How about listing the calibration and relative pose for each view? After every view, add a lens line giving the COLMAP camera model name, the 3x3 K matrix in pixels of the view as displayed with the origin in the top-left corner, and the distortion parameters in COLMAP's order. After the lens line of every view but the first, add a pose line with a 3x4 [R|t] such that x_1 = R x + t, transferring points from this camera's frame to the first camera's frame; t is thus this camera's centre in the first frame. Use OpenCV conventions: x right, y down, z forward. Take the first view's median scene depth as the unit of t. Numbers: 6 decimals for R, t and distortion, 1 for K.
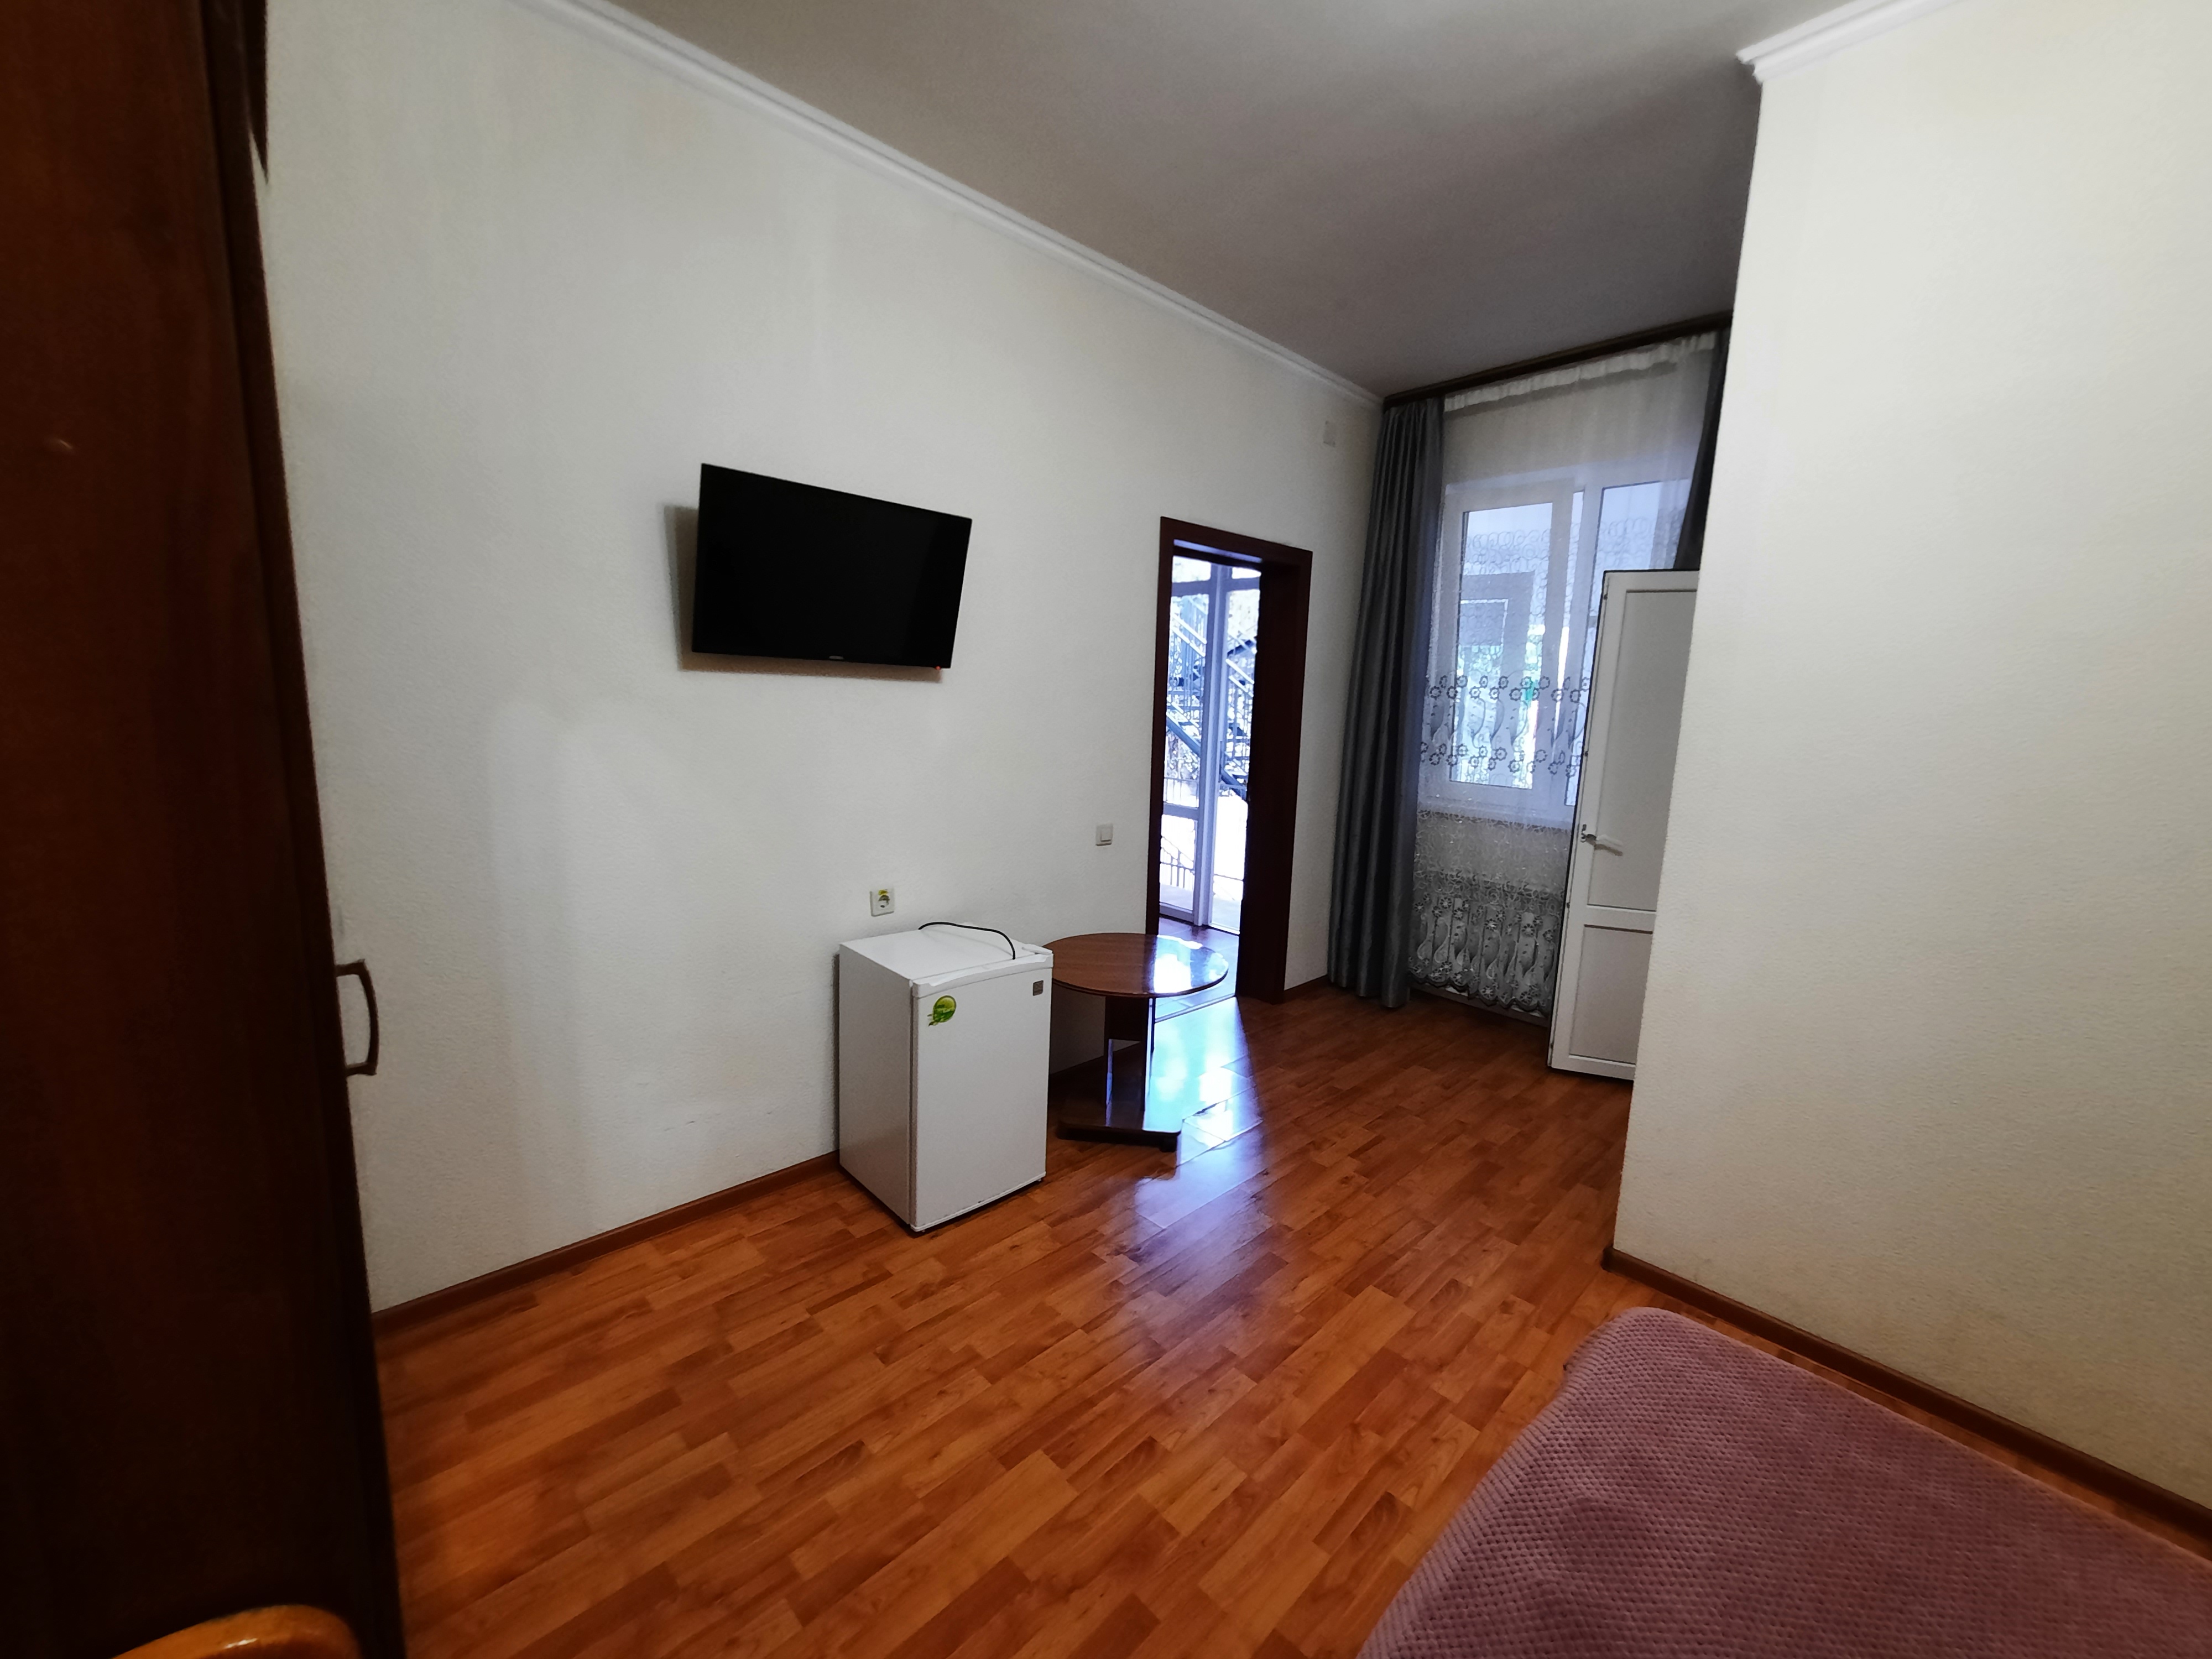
lens RADIAL K [[904.5, 0, 1106.0], [0, 904.5, 829.5], [0, 0, 1]] dist [0.019798, 0.000635]
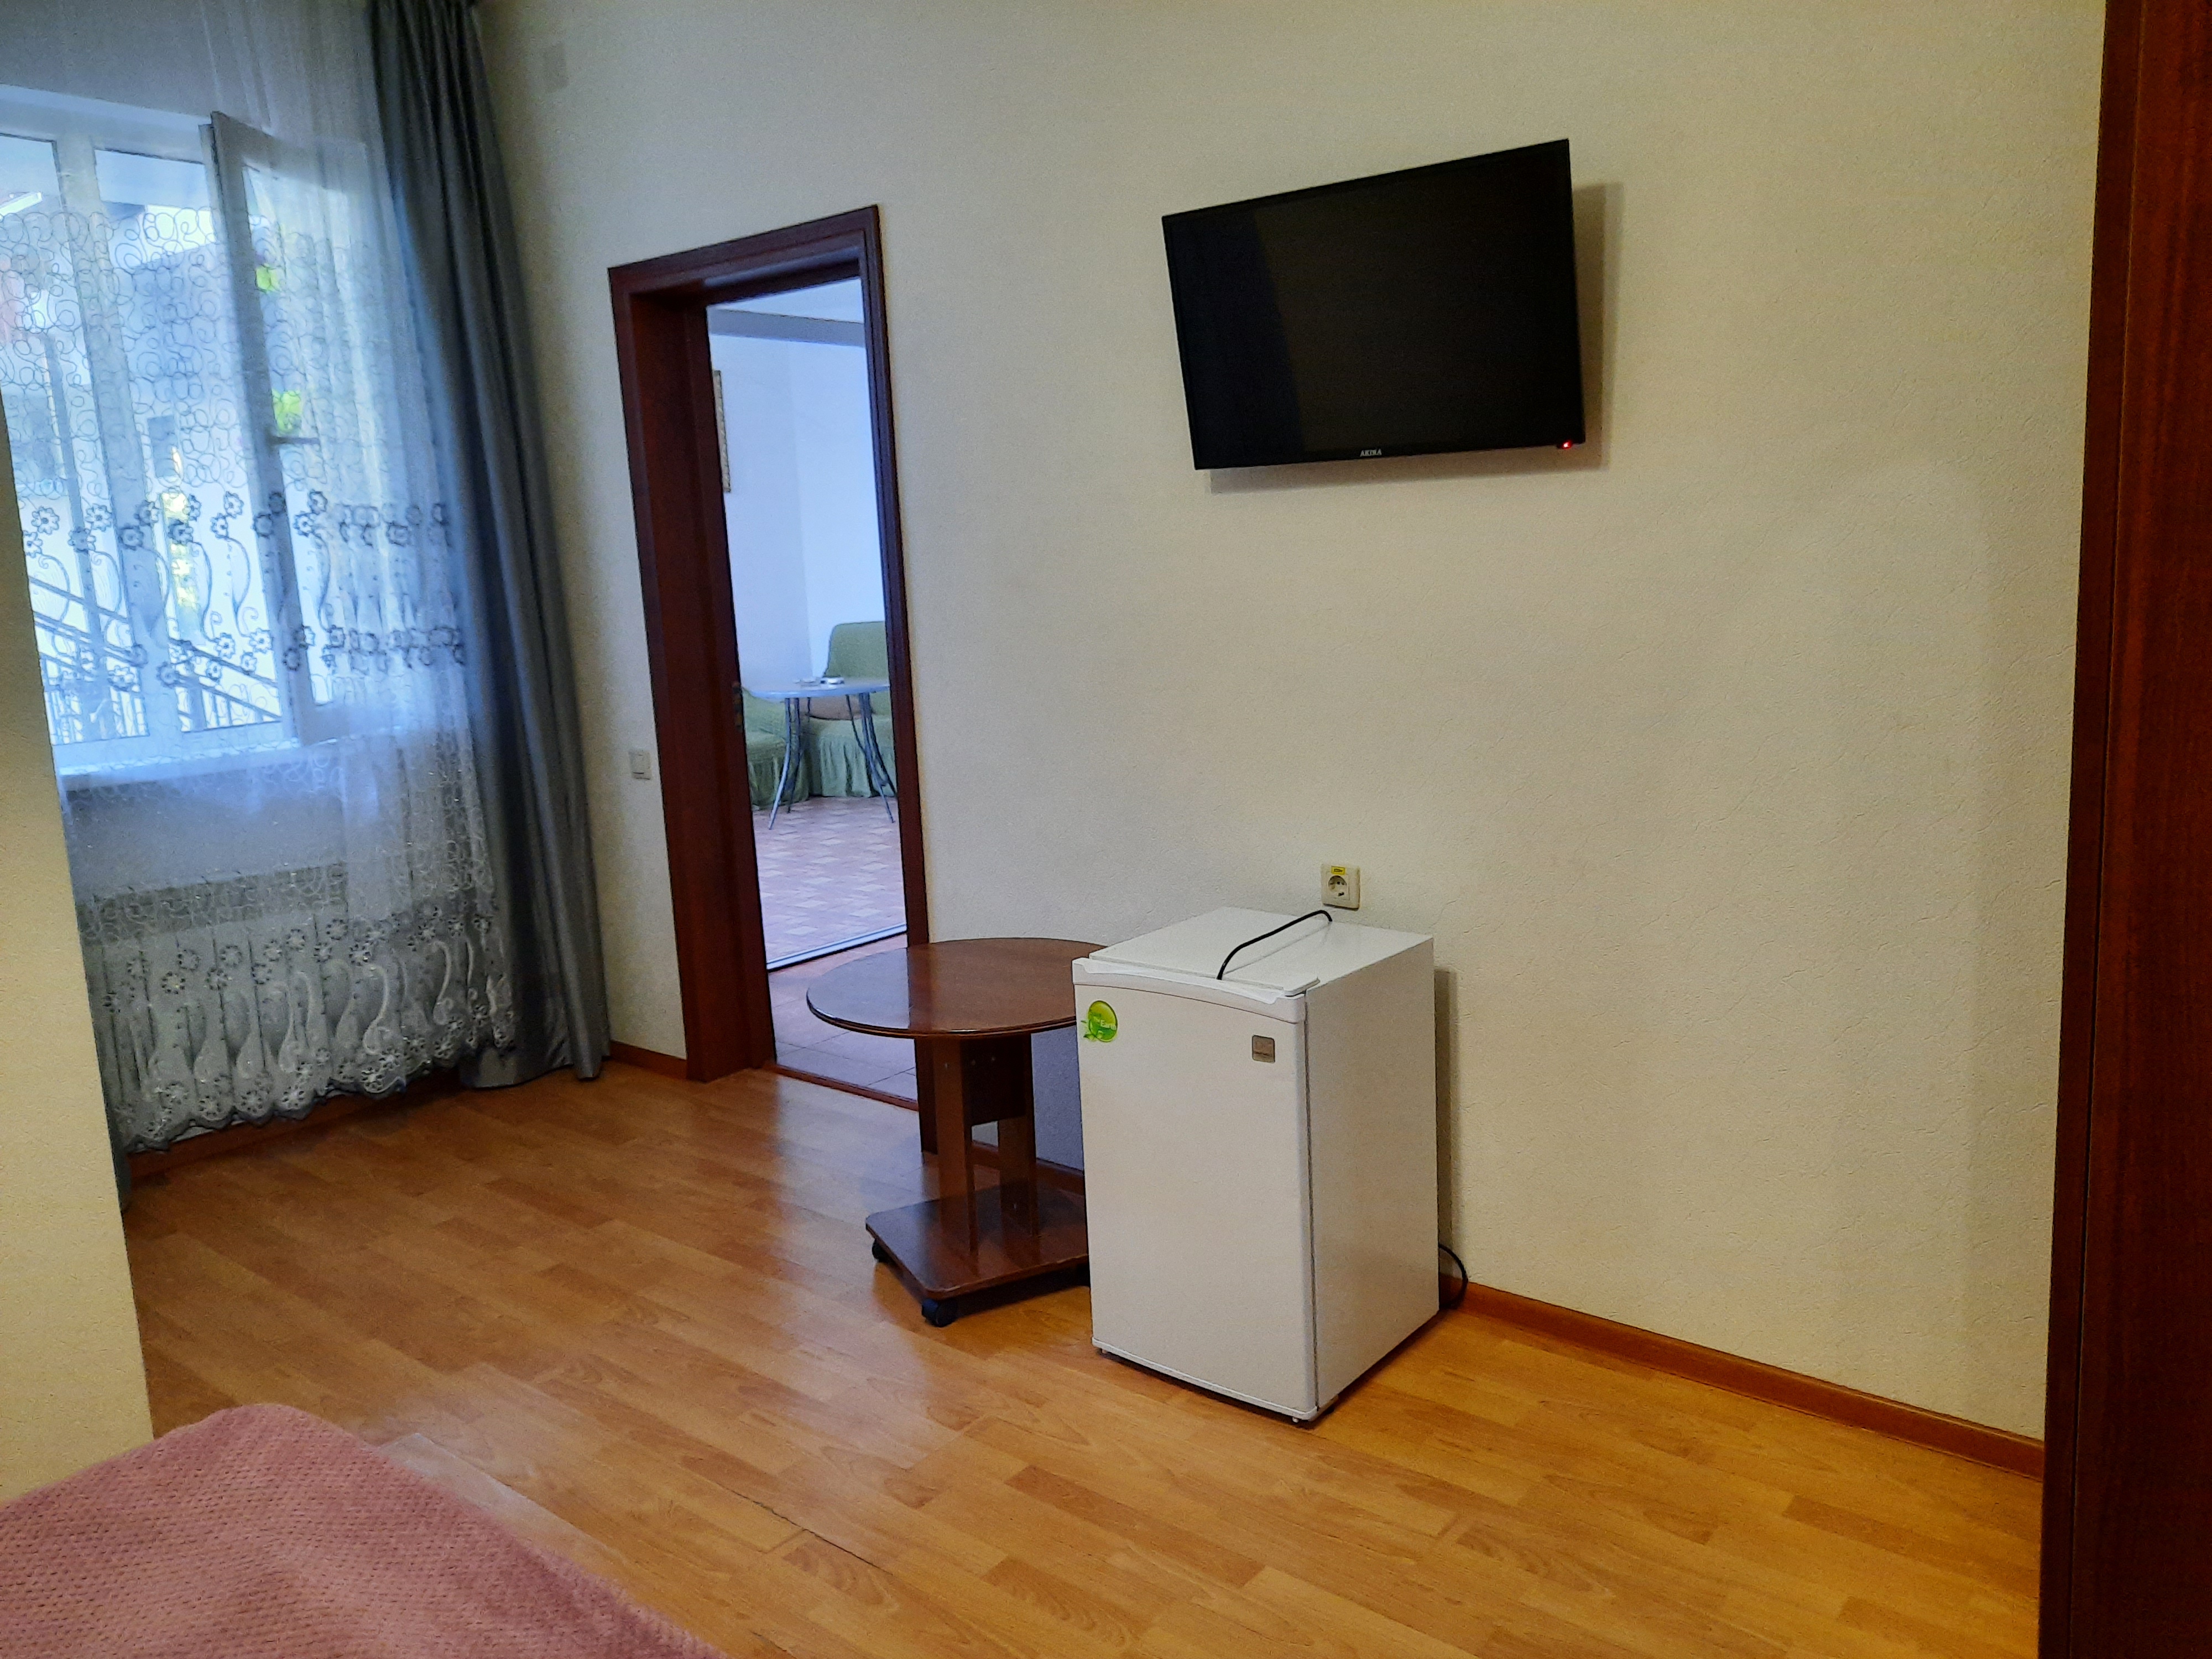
lens RADIAL K [[1659.0, 0, 1116.0], [0, 1659.0, 818.2], [0, 0, 1]] dist [0.086327, -0.084265]
pose [[0.180913, 0.127299, -0.975226, 0.883480], [-0.092574, 0.989390, 0.111974, -0.066008], [0.979133, 0.070023, 0.190778, 0.731587]]
